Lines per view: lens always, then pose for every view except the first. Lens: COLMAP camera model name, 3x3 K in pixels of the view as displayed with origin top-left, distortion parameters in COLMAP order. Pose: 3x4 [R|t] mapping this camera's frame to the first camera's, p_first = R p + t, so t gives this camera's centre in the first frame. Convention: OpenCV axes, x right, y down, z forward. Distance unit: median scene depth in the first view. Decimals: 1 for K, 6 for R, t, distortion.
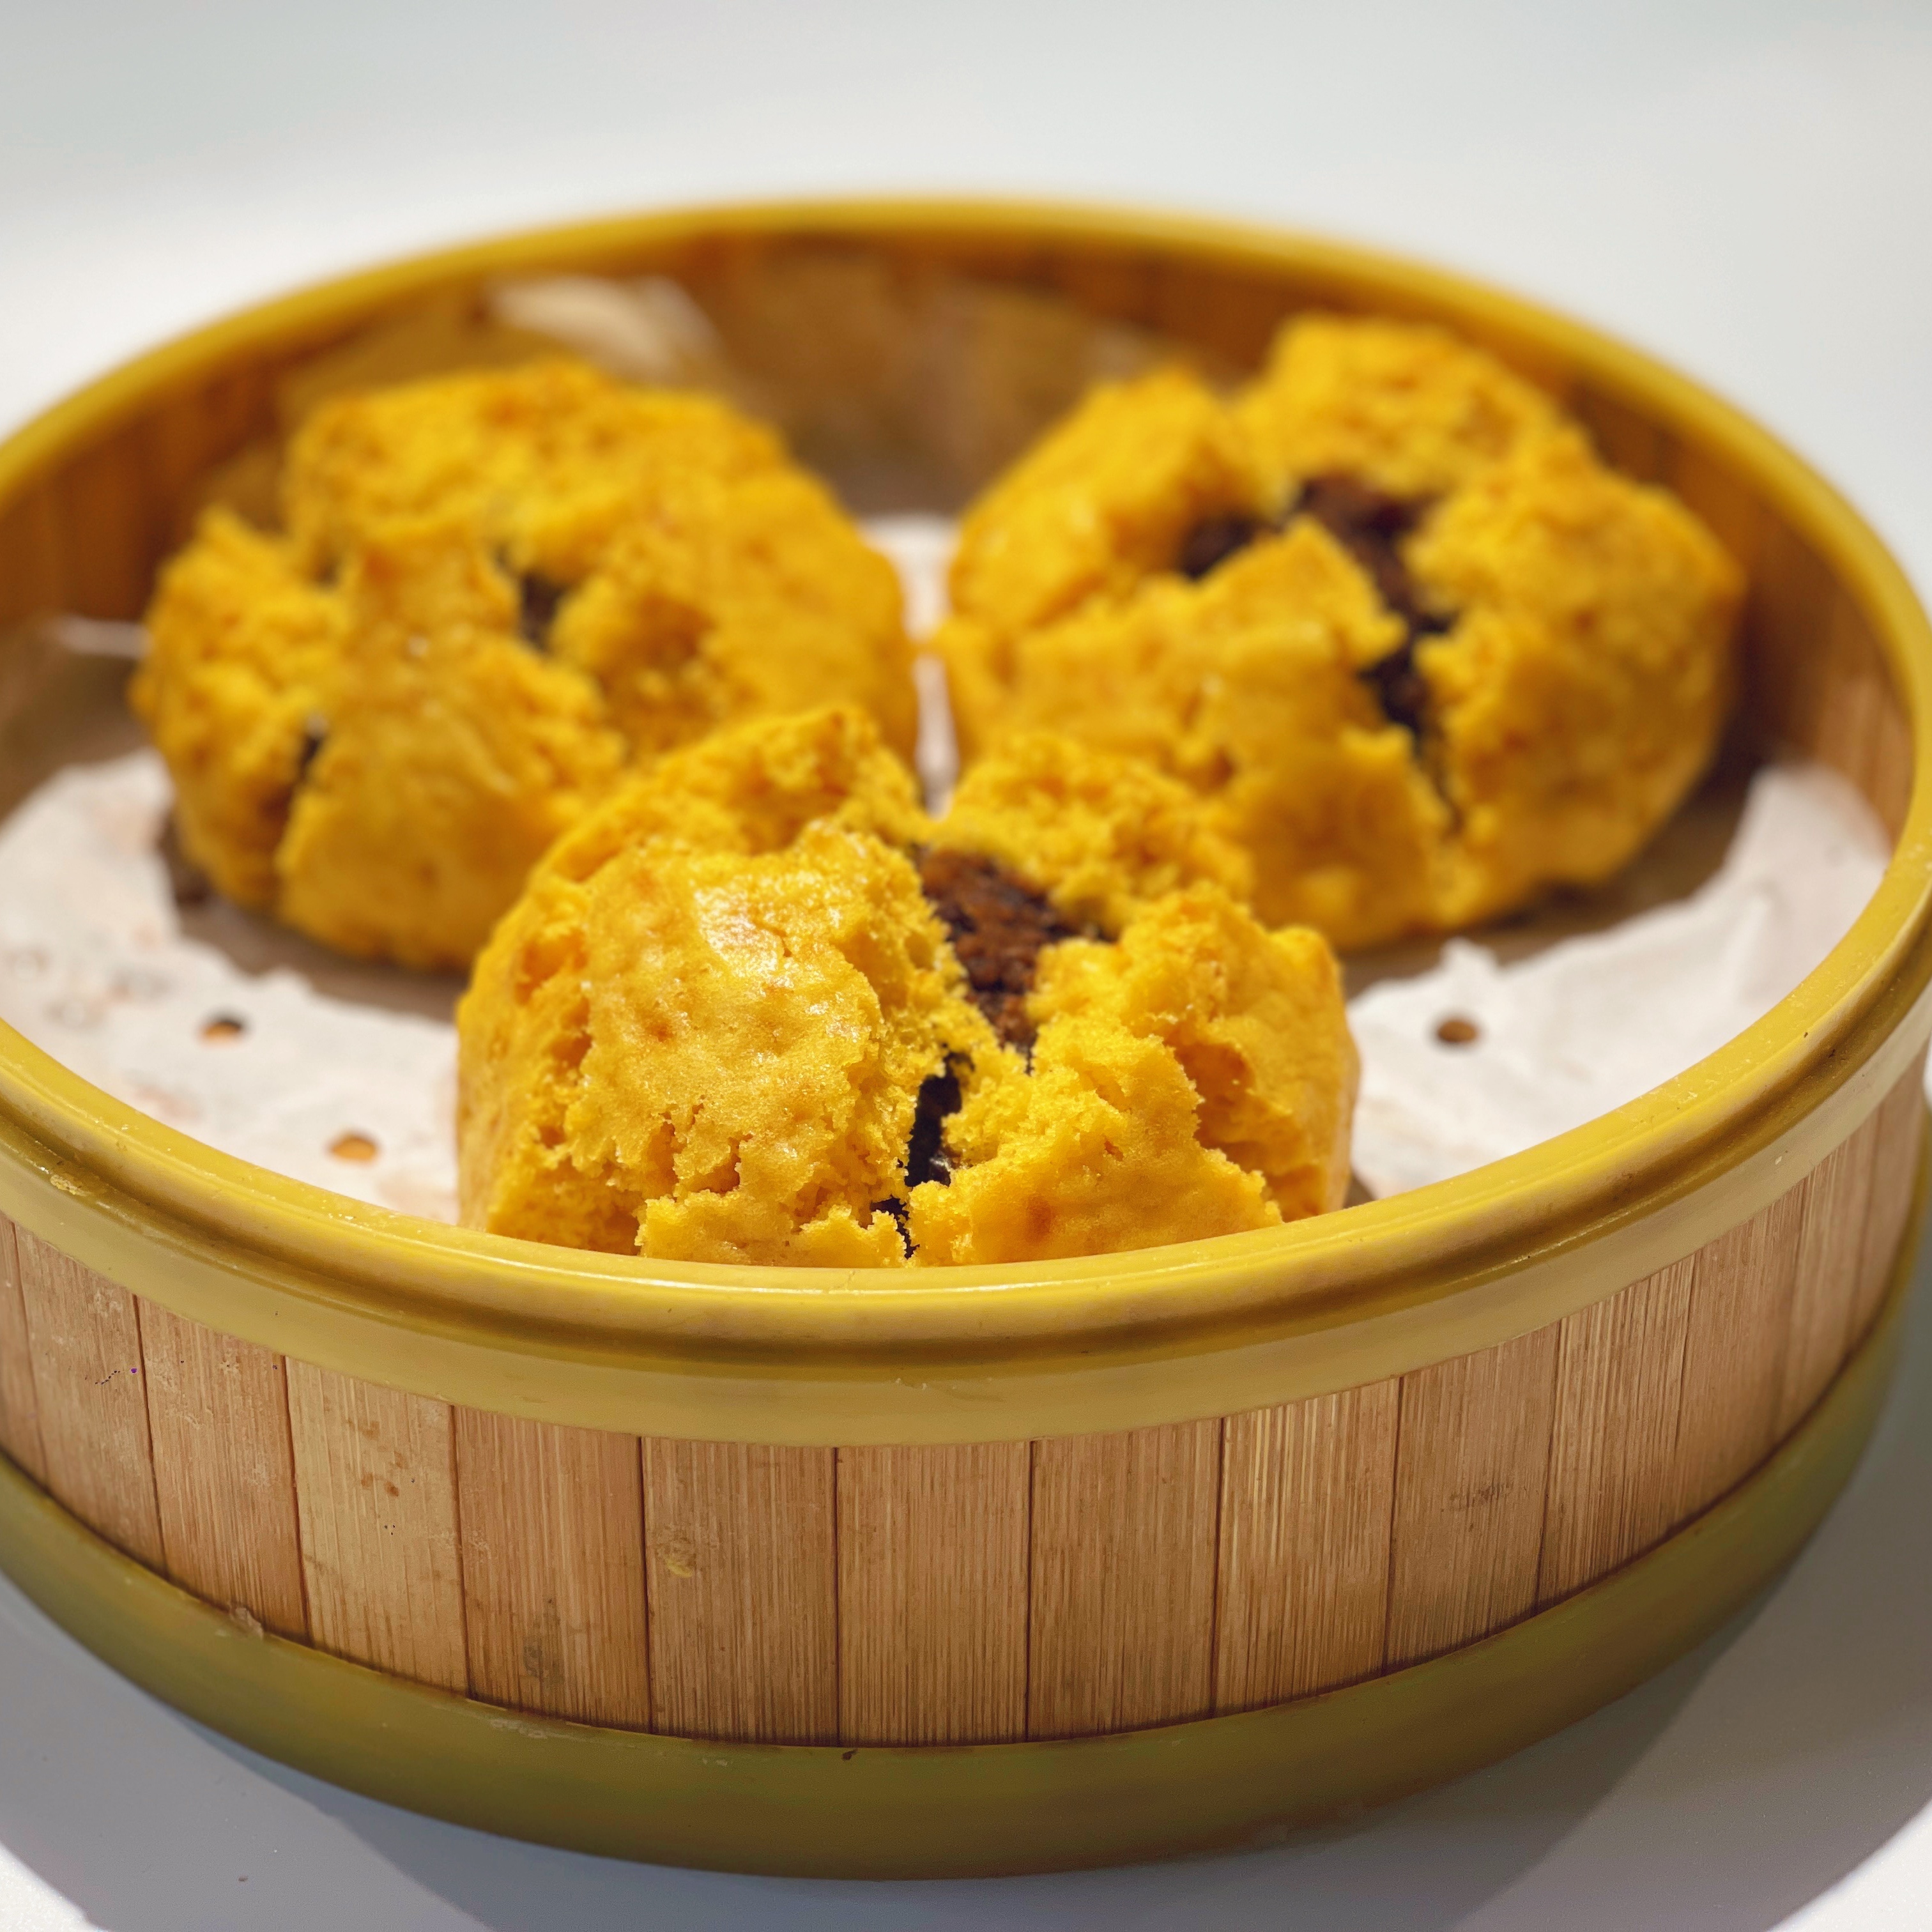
lens RADIAL K [[4857.5, 0, 966.0], [0, 4857.5, 966.0], [0, 0, 1]] dist [0.119734, 0.482816]
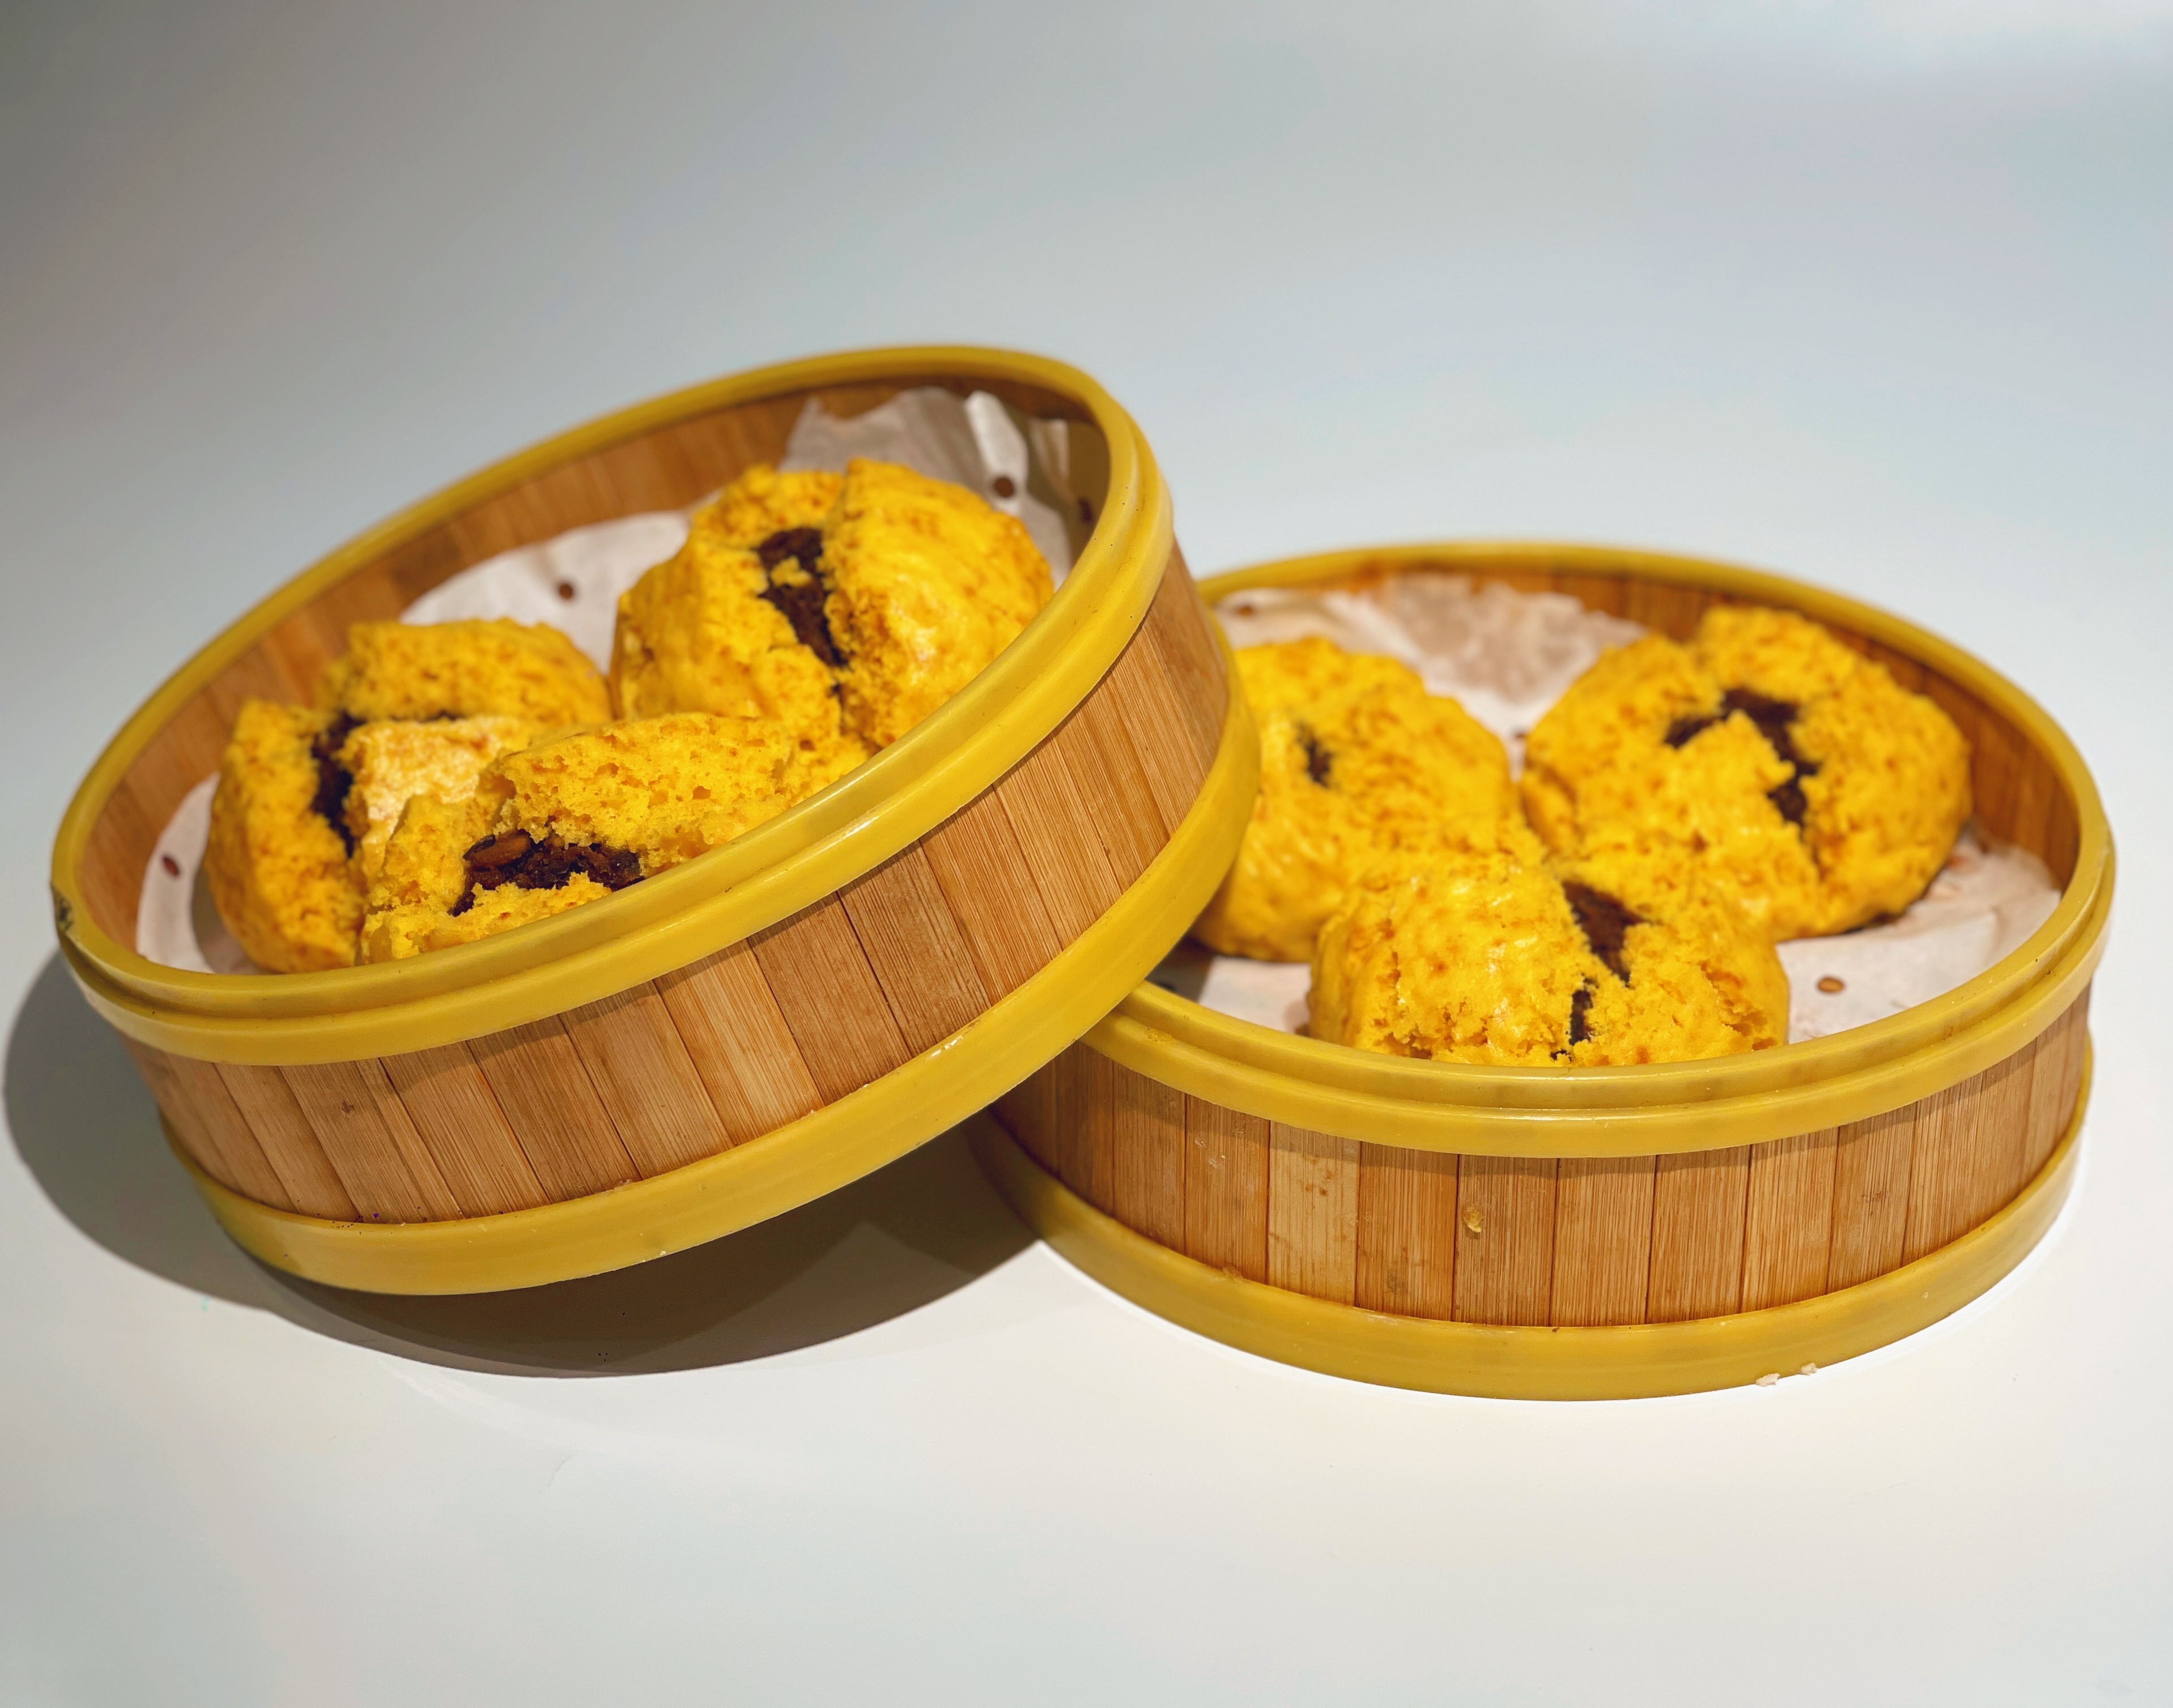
lens RADIAL K [[4330.2, 0, 1086.5], [0, 4330.2, 854.0], [0, 0, 1]] dist [0.265490, 0.028305]
pose [[0.999955, -0.009508, 0.000613, -0.204669], [0.009526, 0.996491, -0.083152, 0.111327], [0.000179, 0.083154, 0.996537, -0.737804]]
